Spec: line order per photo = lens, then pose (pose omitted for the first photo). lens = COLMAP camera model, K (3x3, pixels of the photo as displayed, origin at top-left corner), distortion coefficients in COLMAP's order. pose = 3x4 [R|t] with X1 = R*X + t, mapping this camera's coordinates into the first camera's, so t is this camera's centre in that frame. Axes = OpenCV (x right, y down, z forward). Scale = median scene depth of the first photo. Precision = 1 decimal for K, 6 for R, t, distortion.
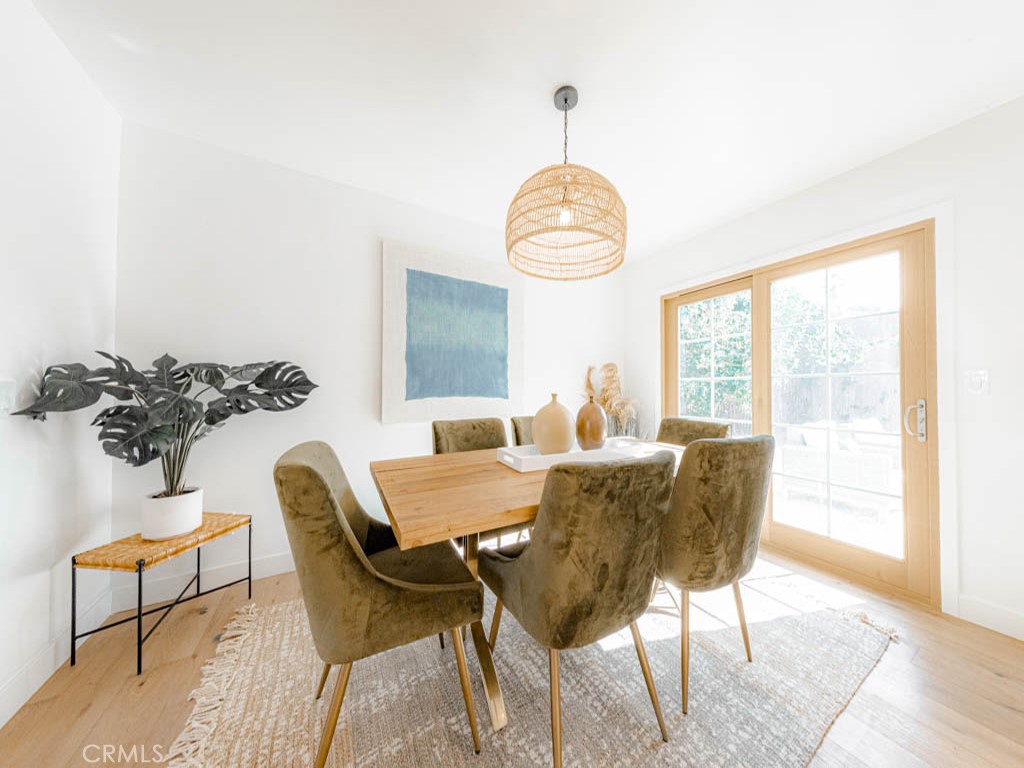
lens RADIAL K [[313.4, 0, 525.7], [0, 313.4, 383.1], [0, 0, 1]] dist [0.003499, -0.000022]
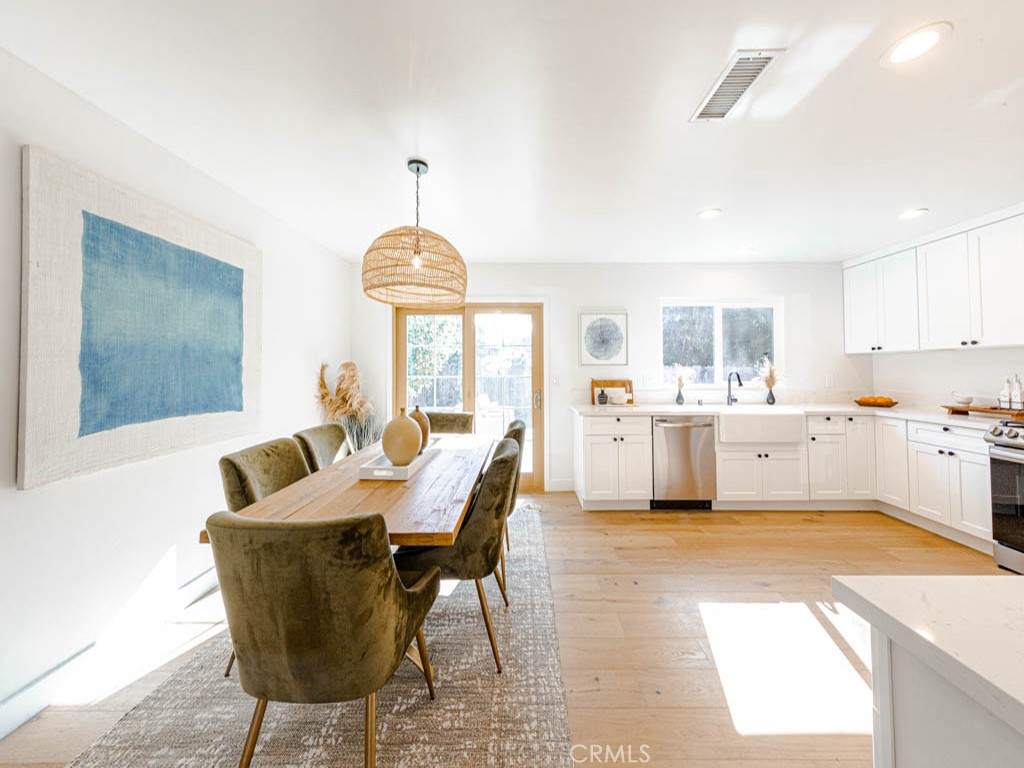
lens RADIAL K [[331.2, 0, 510.4], [0, 331.2, 360.4], [0, 0, 1]] dist [0.000536, 0.000059]
pose [[0.543792, 0.013121, 0.839118, -0.428785], [-0.007414, 0.999914, -0.010830, -0.078528], [-0.839188, -0.000332, 0.543842, -0.003721]]
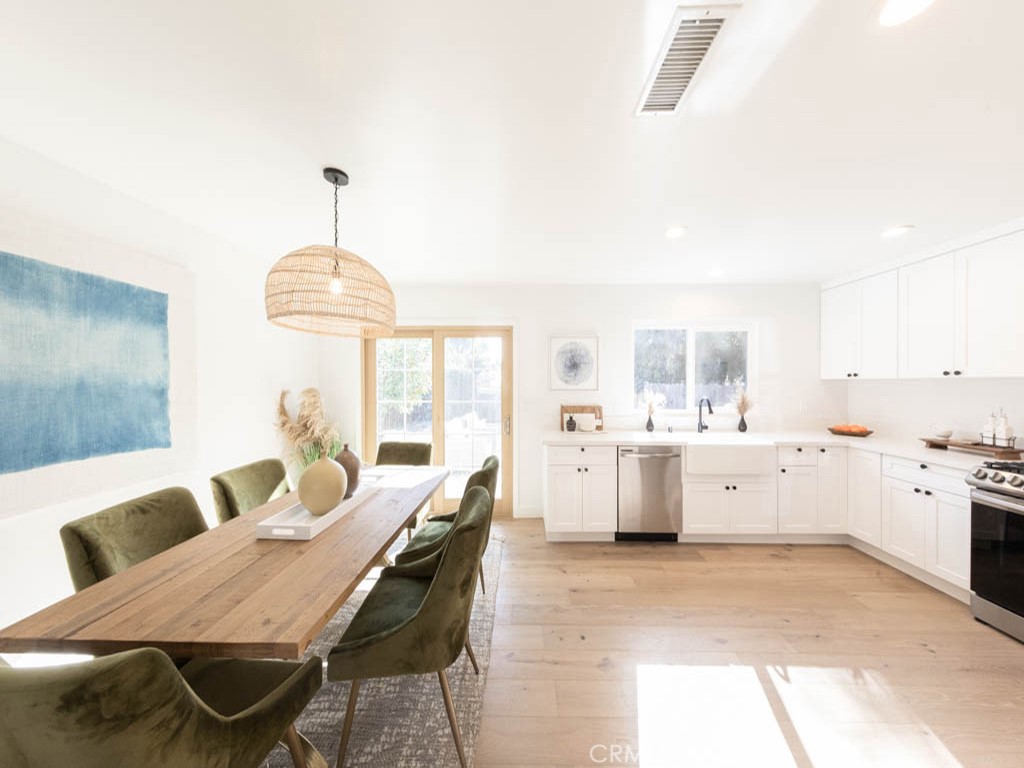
lens RADIAL K [[310.5, 0, 512.0], [0, 310.5, 384.0], [0, 0, 1]] dist [-0.000119, -0.000098]
pose [[0.541980, -0.014238, 0.840271, -0.255017], [-0.005138, 0.999782, 0.020255, -0.126210], [-0.840376, -0.015295, 0.541788, -0.052537]]
